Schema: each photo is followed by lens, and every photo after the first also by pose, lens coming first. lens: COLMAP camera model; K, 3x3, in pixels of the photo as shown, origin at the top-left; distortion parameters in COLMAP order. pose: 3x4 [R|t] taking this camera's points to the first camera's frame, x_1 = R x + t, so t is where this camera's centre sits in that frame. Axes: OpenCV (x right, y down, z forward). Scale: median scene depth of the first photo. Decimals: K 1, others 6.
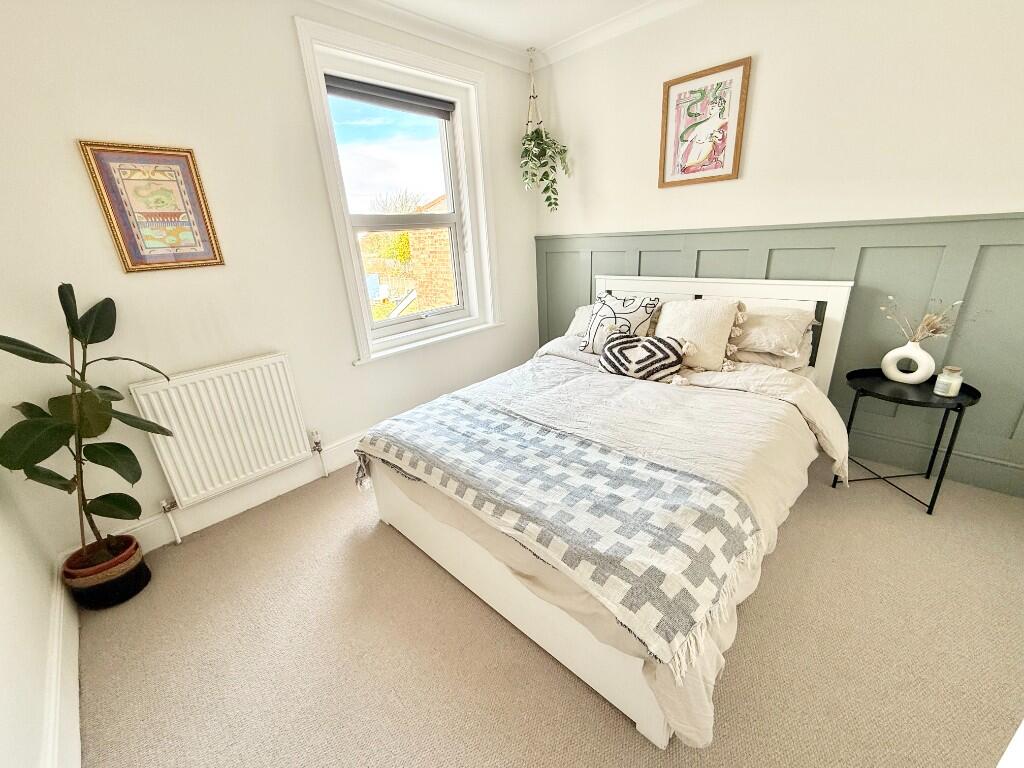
lens RADIAL K [[406.9, 0, 511.2], [0, 406.9, 382.5], [0, 0, 1]] dist [-0.001262, 0.000304]
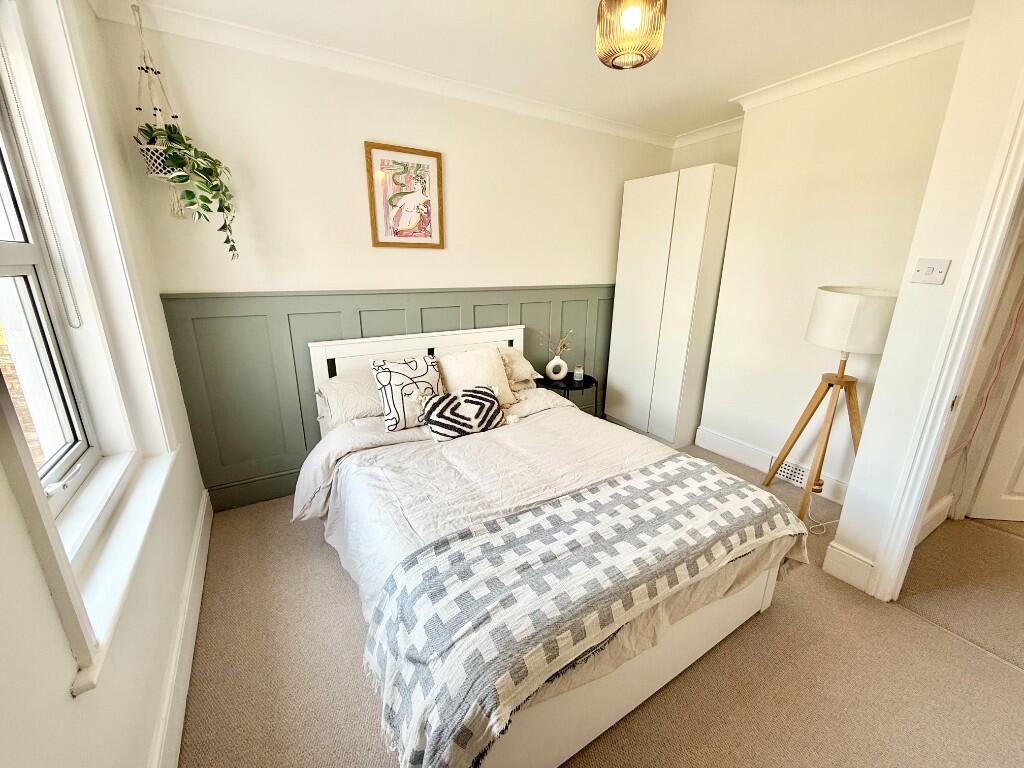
lens RADIAL K [[406.9, 0, 508.2], [0, 406.9, 383.3], [0, 0, 1]] dist [-0.001262, 0.000304]
pose [[0.257384, -0.208119, 0.943631, -0.606133], [0.315393, 0.941145, 0.121545, -0.225259], [-0.913390, 0.266331, 0.307875, 0.588106]]
